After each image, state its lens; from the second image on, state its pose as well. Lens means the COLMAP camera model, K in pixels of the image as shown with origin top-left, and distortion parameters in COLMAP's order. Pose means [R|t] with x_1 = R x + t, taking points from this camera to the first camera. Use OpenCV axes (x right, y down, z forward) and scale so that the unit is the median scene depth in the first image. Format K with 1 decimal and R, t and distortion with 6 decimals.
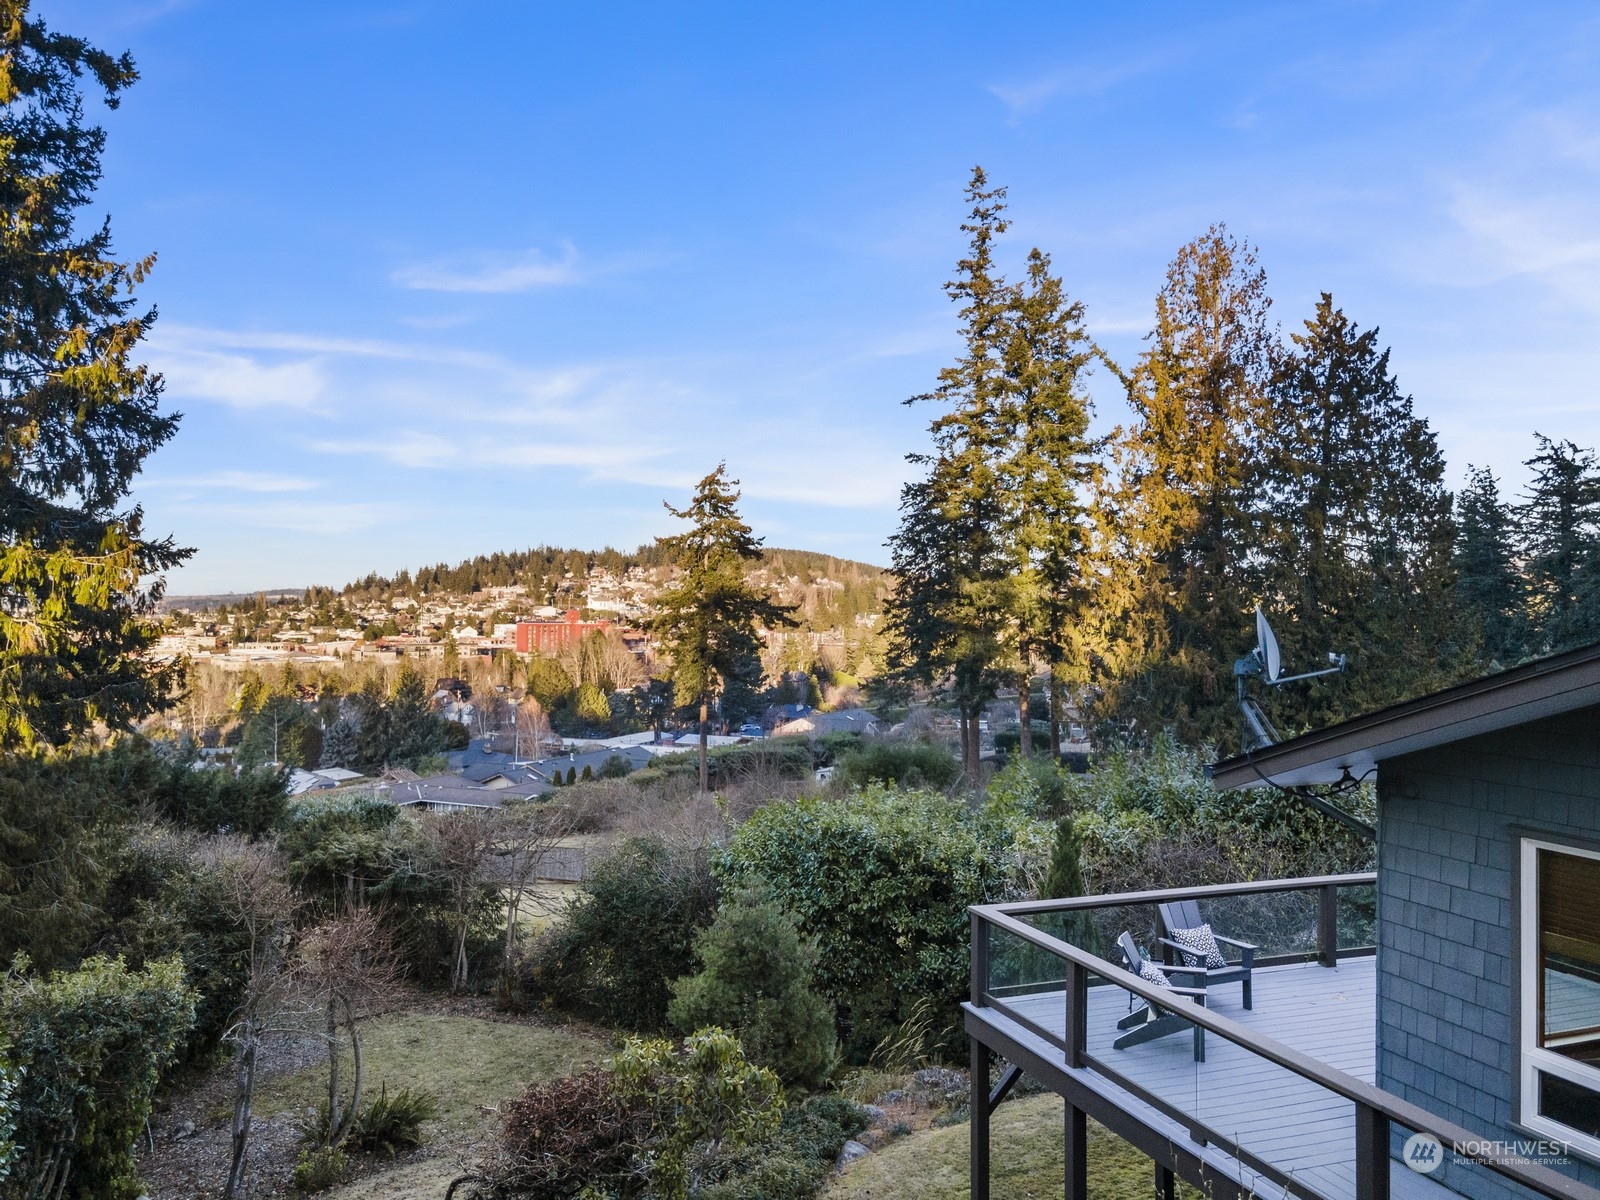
lens RADIAL K [[1208.1, 0, 795.3], [0, 1208.1, 599.1], [0, 0, 1]] dist [0.049164, -0.009589]
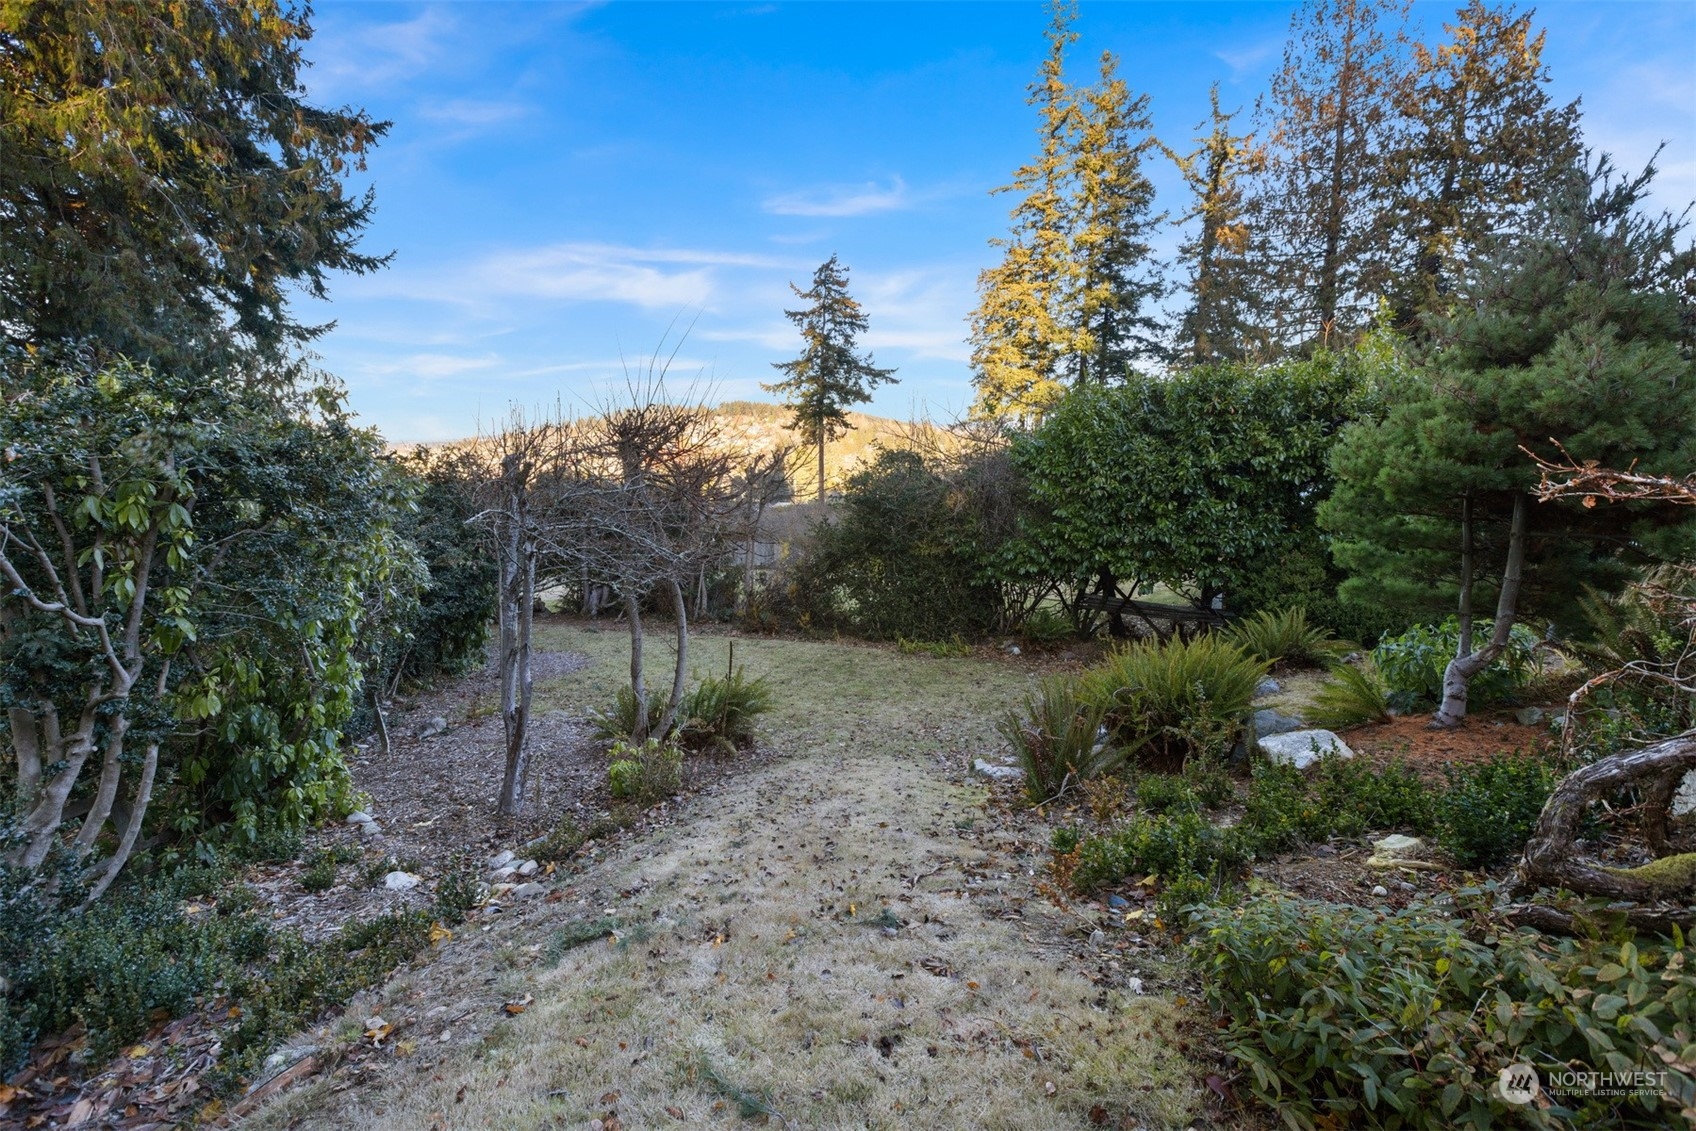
lens RADIAL K [[767.7, 0, 853.9], [0, 767.7, 570.3], [0, 0, 1]] dist [0.000242, -0.000106]
pose [[0.999211, -0.010071, 0.038426, -0.219738], [0.003344, 0.985221, 0.171253, 0.220840], [-0.039582, -0.170989, 0.984477, 0.467210]]
